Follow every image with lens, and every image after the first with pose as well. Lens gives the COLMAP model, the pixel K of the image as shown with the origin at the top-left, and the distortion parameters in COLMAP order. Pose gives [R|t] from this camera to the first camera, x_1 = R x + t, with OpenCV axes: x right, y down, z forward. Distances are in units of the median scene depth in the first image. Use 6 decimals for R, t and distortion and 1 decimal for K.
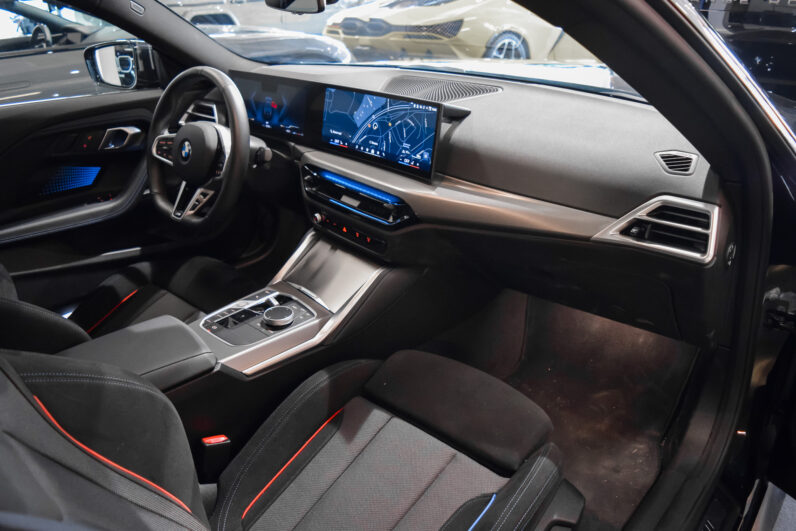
lens RADIAL K [[622.6, 0, 393.9], [0, 622.6, 267.1], [0, 0, 1]] dist [-0.091226, 0.013658]
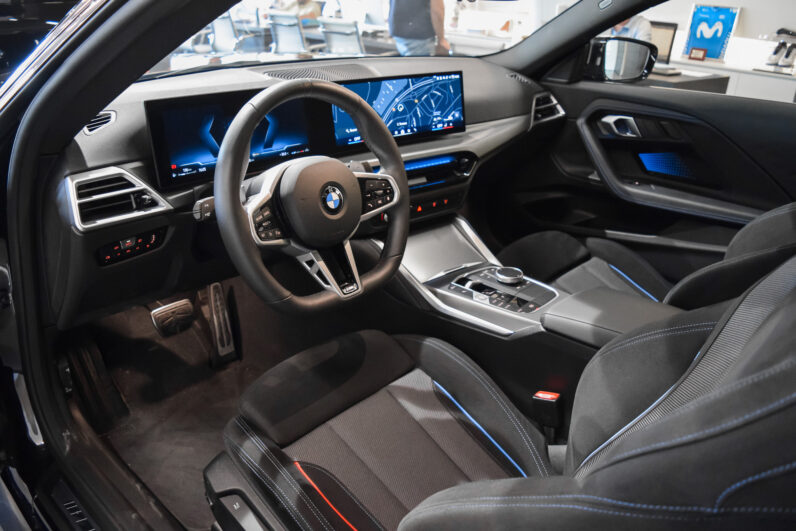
lens RADIAL K [[622.6, 0, 396.6], [0, 622.6, 258.9], [0, 0, 1]] dist [-0.091226, 0.013658]
pose [[0.019326, -0.414914, 0.909655, -1.125341], [0.375901, 0.846088, 0.377933, -0.421019], [-0.926458, 0.334636, 0.172318, 0.931702]]
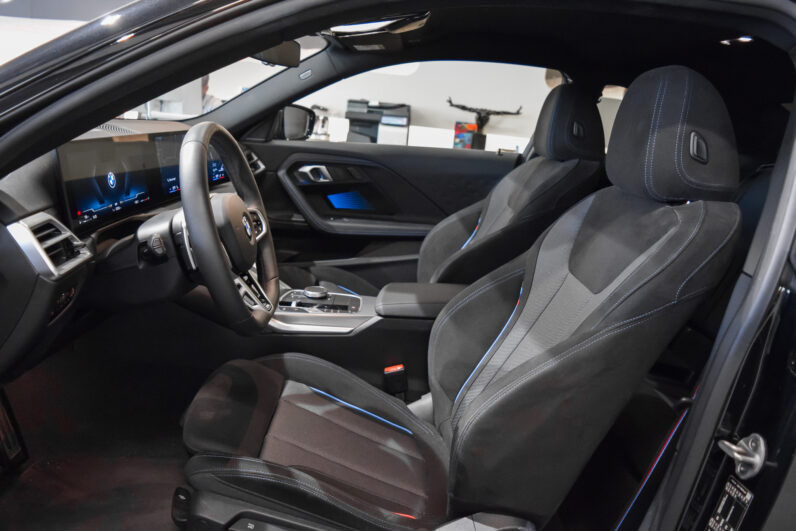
lens RADIAL K [[622.6, 0, 395.2], [0, 622.6, 264.1], [0, 0, 1]] dist [-0.091226, 0.013658]
pose [[-0.663464, -0.251799, 0.704566, -1.147583], [0.216022, 0.837103, 0.502585, -0.567814], [-0.716345, 0.485649, -0.500994, 1.427752]]
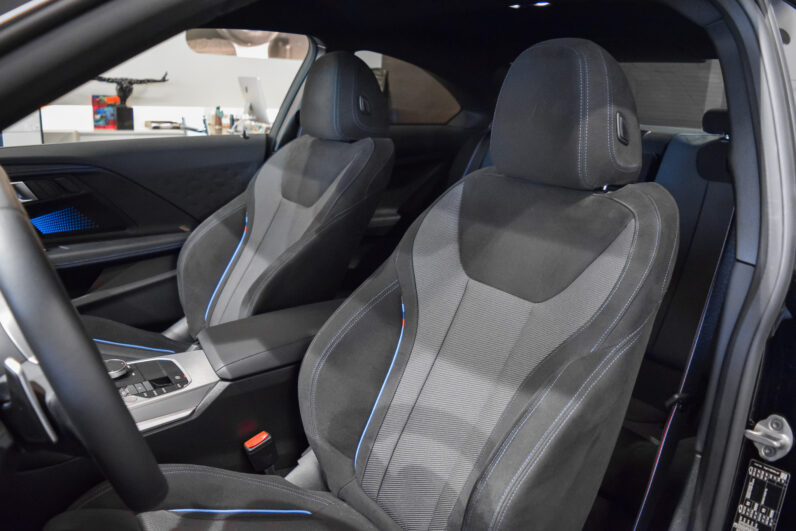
lens RADIAL K [[622.6, 0, 401.1], [0, 622.6, 264.8], [0, 0, 1]] dist [-0.091226, 0.013658]
pose [[-0.971851, -0.111952, 0.207296, -0.740119], [0.046013, 0.772744, 0.633047, -0.569269], [-0.231058, 0.624766, -0.745841, 1.399038]]
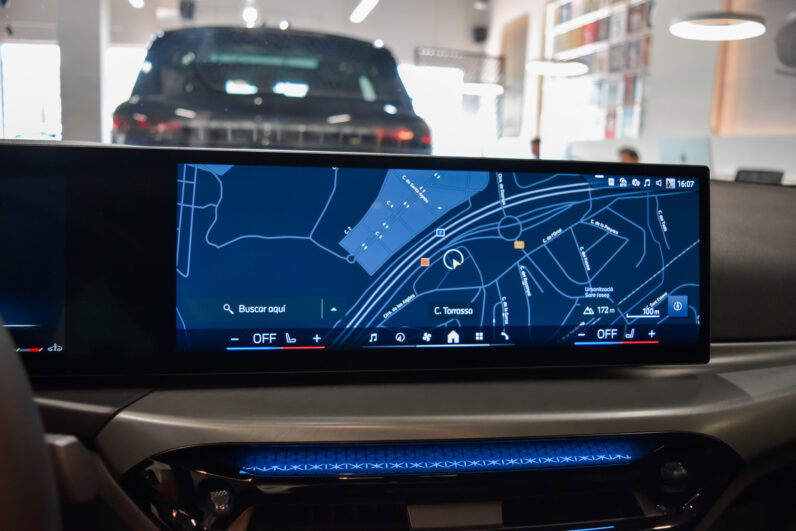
lens RADIAL K [[622.6, 0, 396.6], [0, 622.6, 266.1], [0, 0, 1]] dist [-0.091226, 0.013658]
pose [[0.535112, -0.130847, 0.834586, -0.327463], [0.314288, 0.947852, -0.052907, -0.221229], [-0.784142, 0.290612, 0.548331, 0.864494]]
